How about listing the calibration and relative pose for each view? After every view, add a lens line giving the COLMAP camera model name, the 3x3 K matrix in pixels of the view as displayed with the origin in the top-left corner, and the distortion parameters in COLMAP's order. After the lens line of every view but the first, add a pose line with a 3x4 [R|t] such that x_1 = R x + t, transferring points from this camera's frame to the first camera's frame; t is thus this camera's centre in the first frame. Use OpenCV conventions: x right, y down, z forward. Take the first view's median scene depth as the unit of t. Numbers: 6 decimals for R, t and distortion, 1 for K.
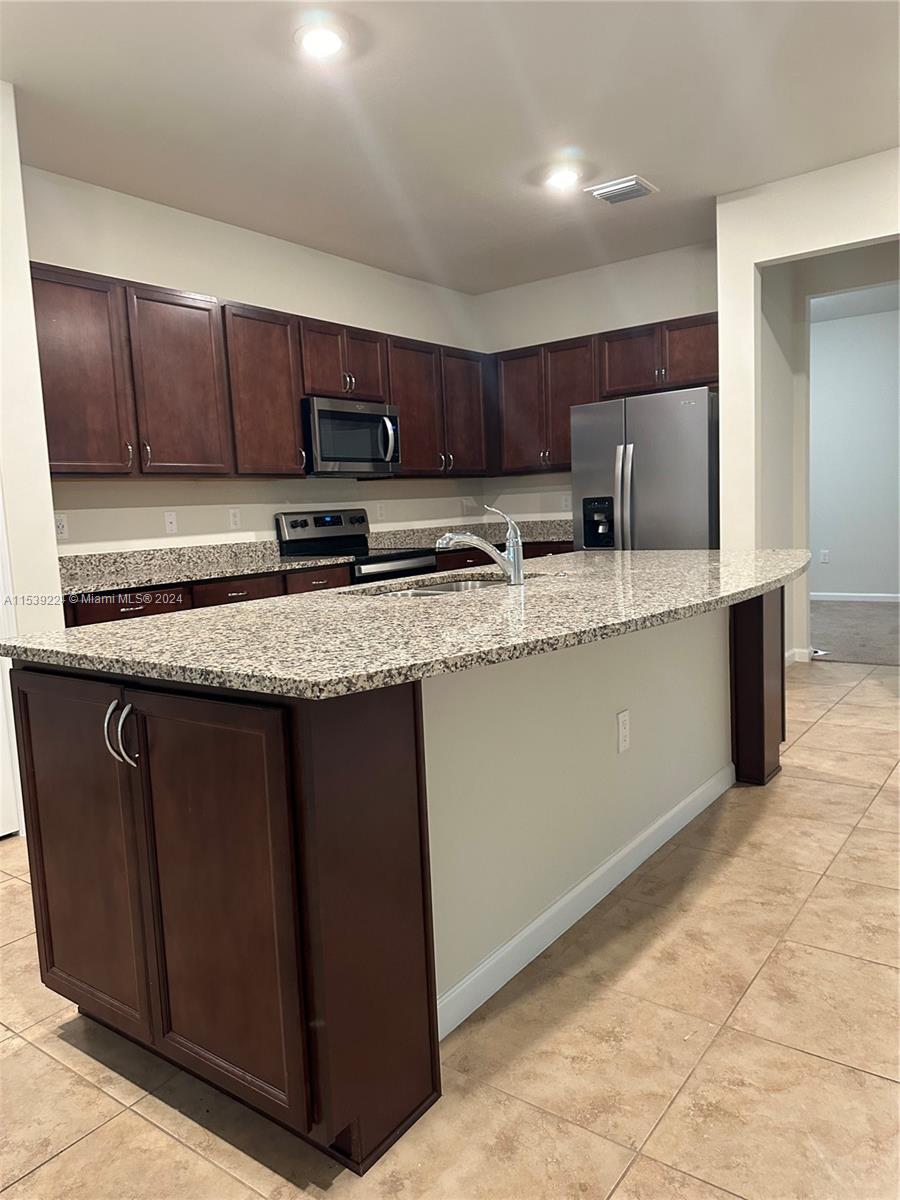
lens RADIAL K [[843.5, 0, 453.2], [0, 843.5, 605.1], [0, 0, 1]] dist [0.047851, -0.061320]
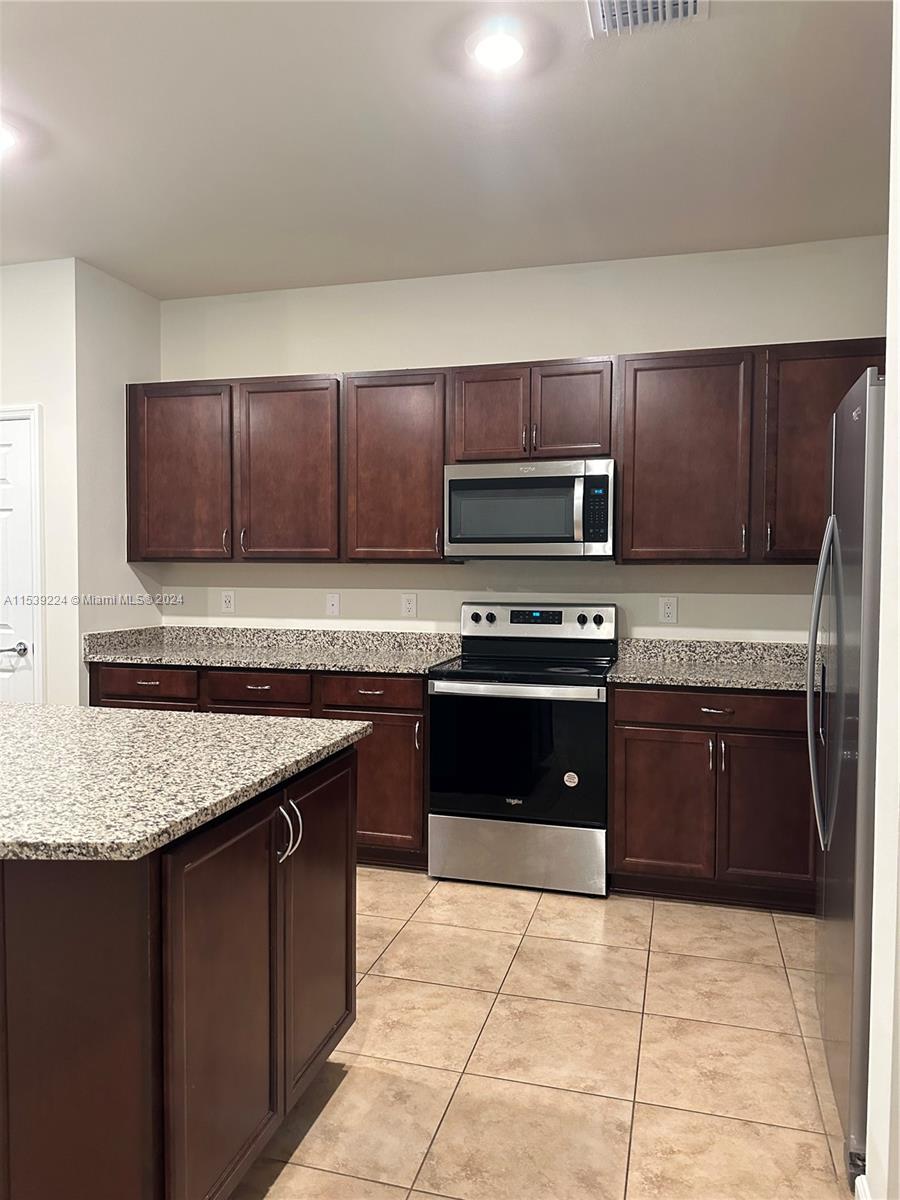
lens RADIAL K [[843.5, 0, 443.9], [0, 843.5, 589.2], [0, 0, 1]] dist [0.047851, -0.061320]
pose [[0.353764, 0.072215, -0.932543, 0.617605], [-0.131310, 0.990976, 0.026927, -0.155790], [0.926072, 0.112927, 0.360054, 0.751083]]
